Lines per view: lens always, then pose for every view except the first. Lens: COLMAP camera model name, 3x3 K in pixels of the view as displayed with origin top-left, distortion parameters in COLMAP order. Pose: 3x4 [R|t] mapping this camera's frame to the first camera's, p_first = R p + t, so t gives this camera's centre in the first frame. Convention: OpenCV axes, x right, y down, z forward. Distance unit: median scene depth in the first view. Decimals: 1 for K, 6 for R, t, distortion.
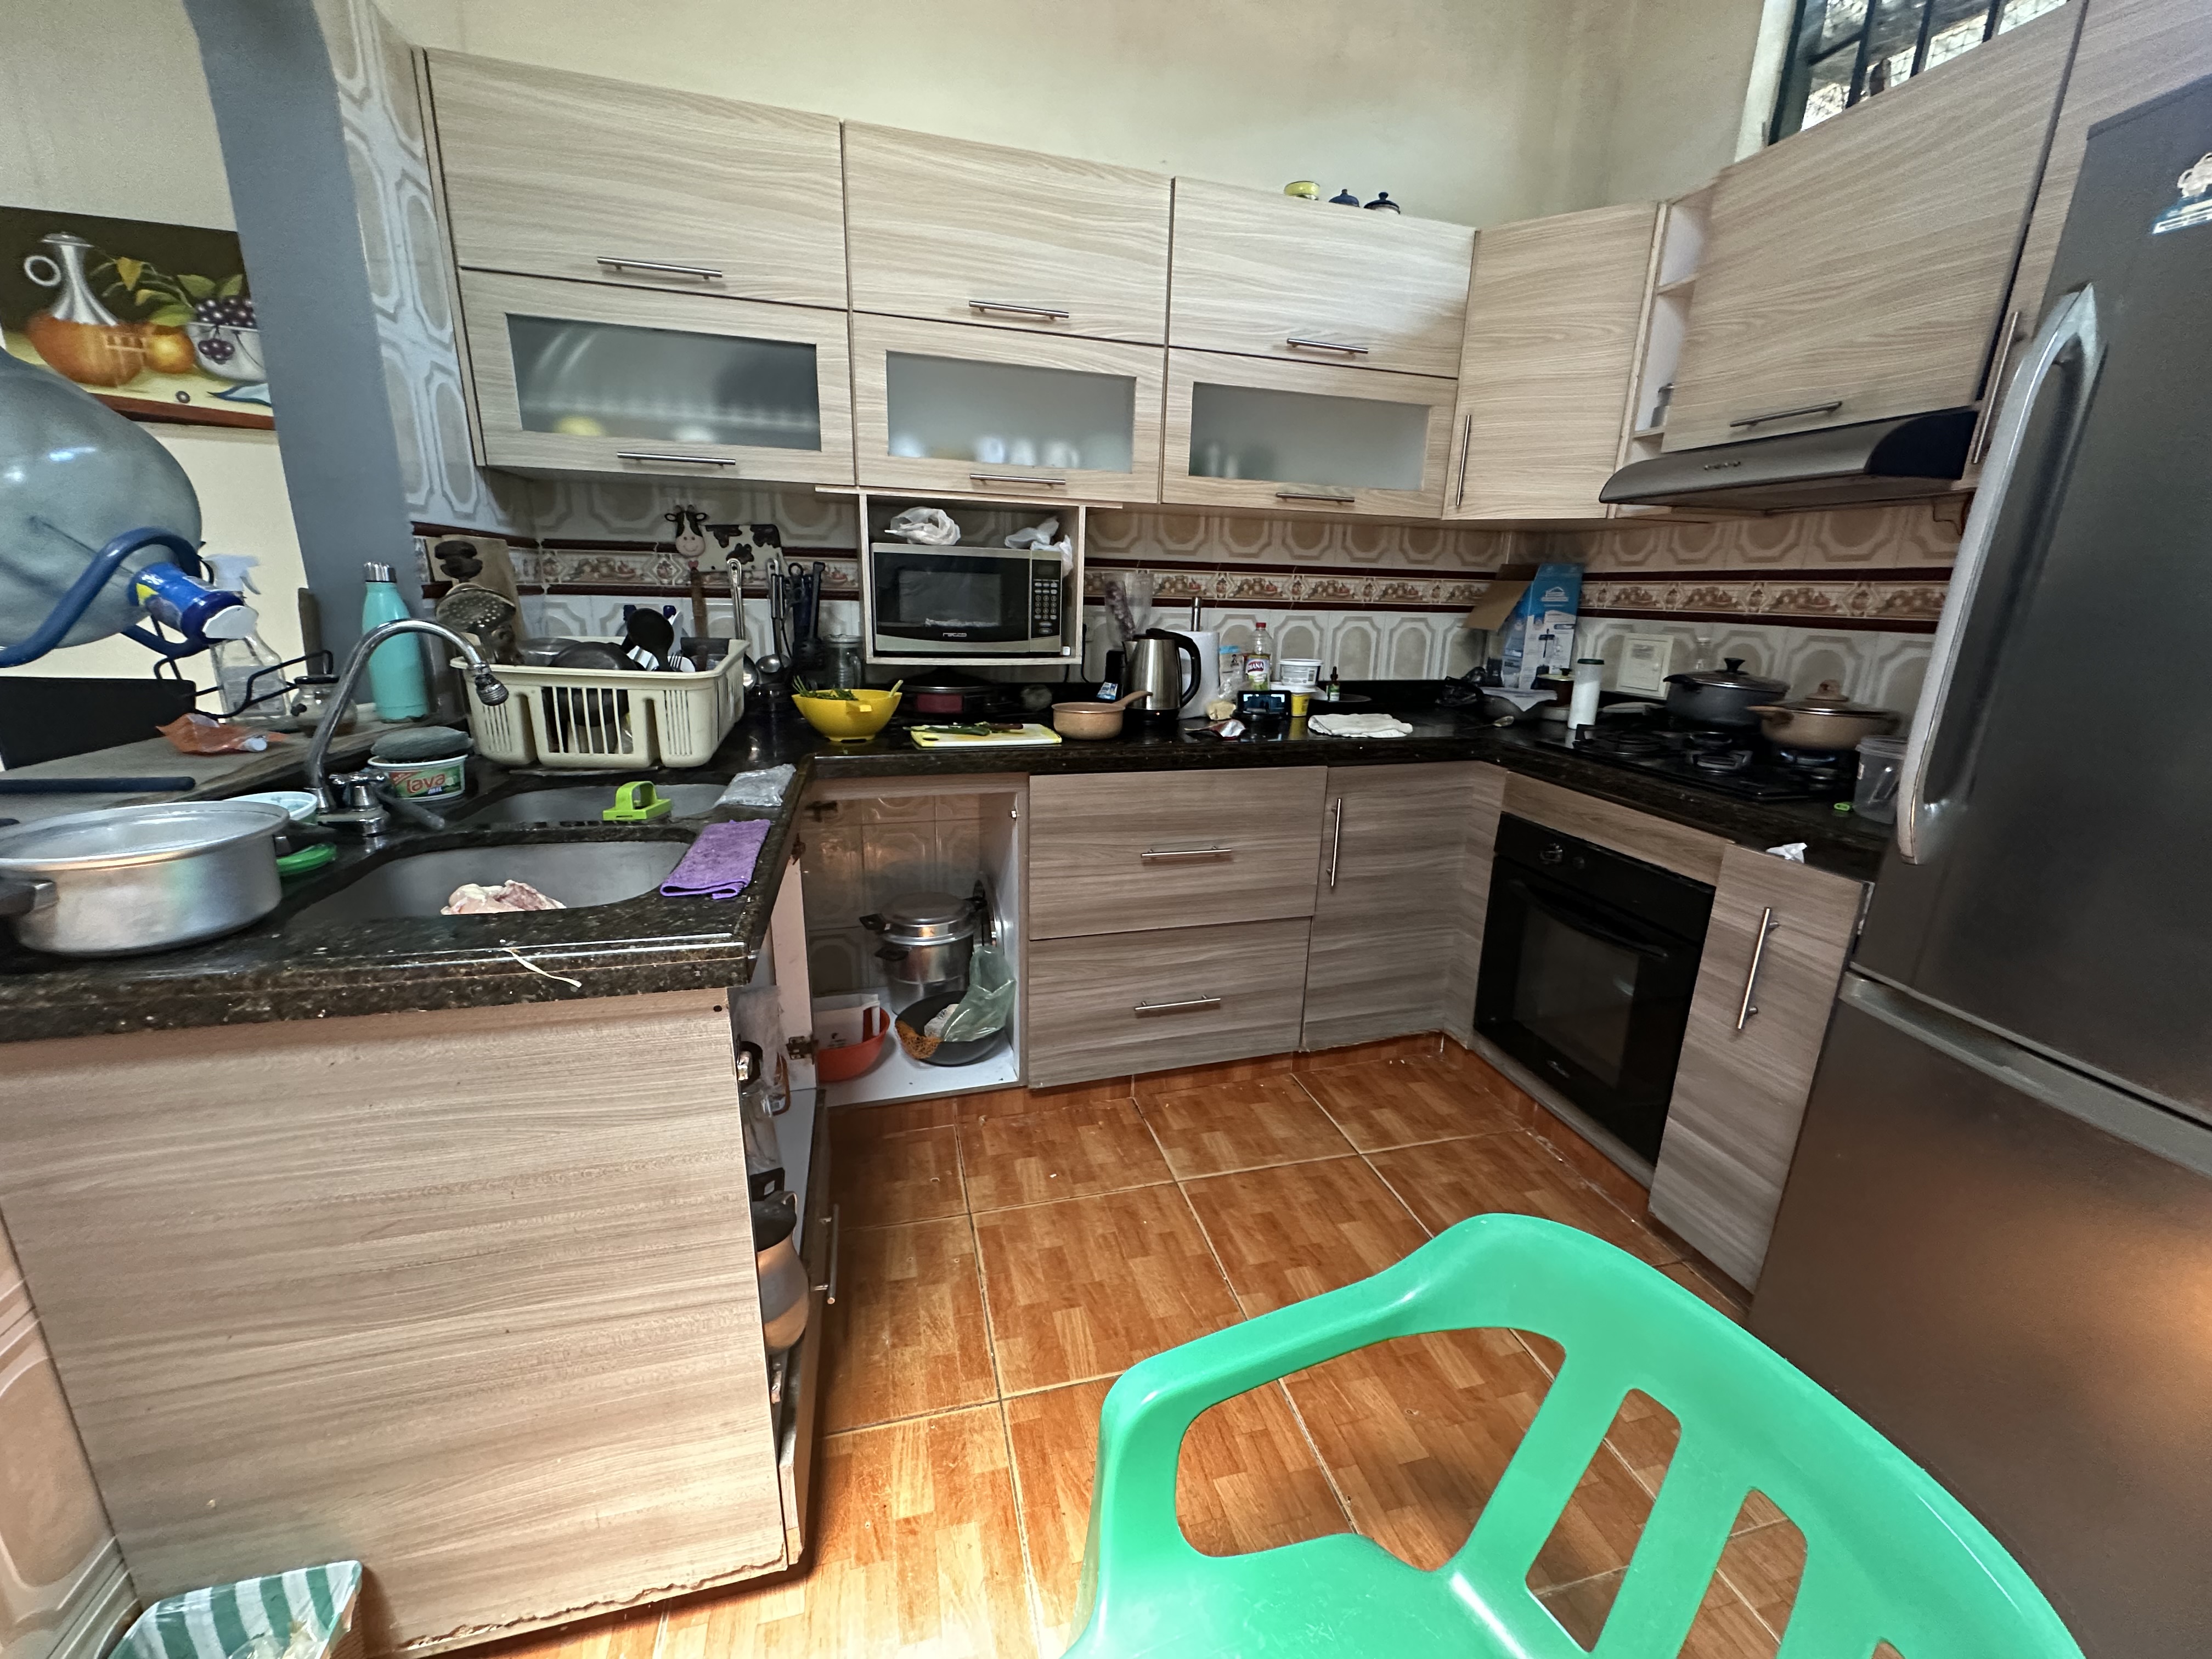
lens RADIAL K [[886.9, 0, 1111.7], [0, 886.9, 834.2], [0, 0, 1]] dist [-0.001458, 0.000322]
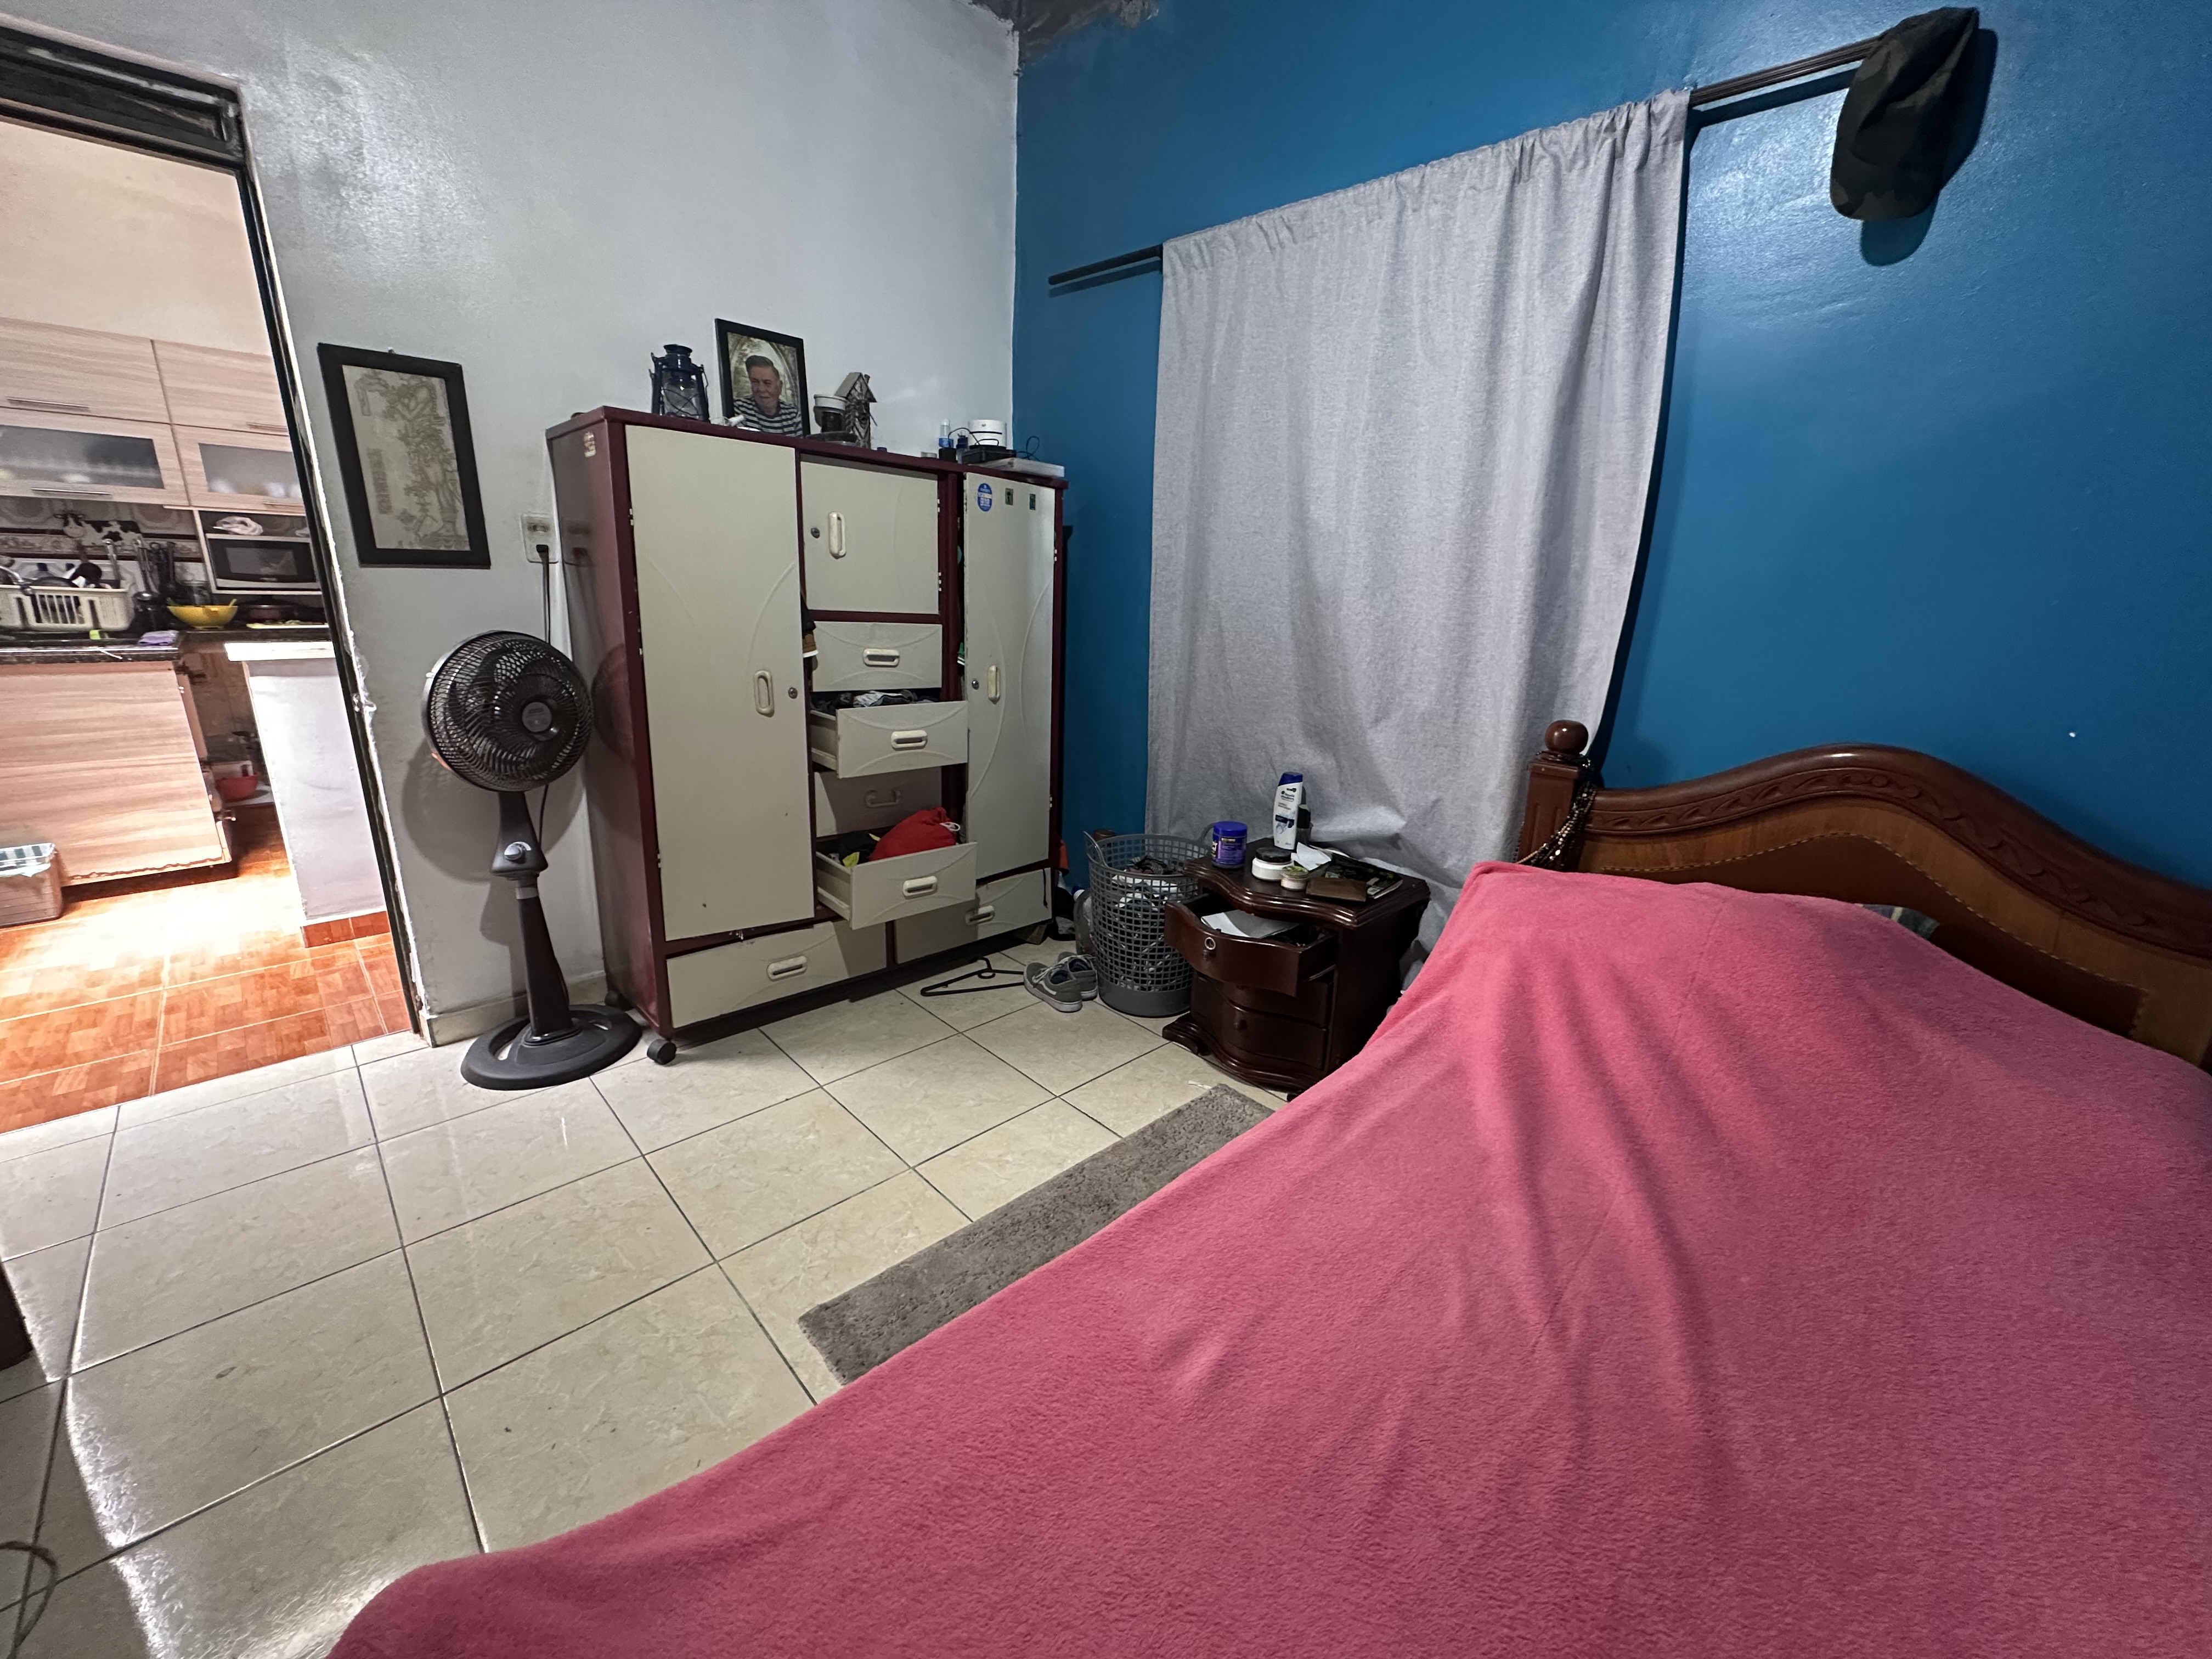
lens RADIAL K [[886.9, 0, 1111.7], [0, 886.9, 834.2], [0, 0, 1]] dist [-0.001458, 0.000322]
pose [[0.872750, -0.131675, 0.470074, 0.517886], [0.120953, 0.991237, 0.053097, 0.519495], [-0.472946, 0.010517, 0.881029, -1.838634]]
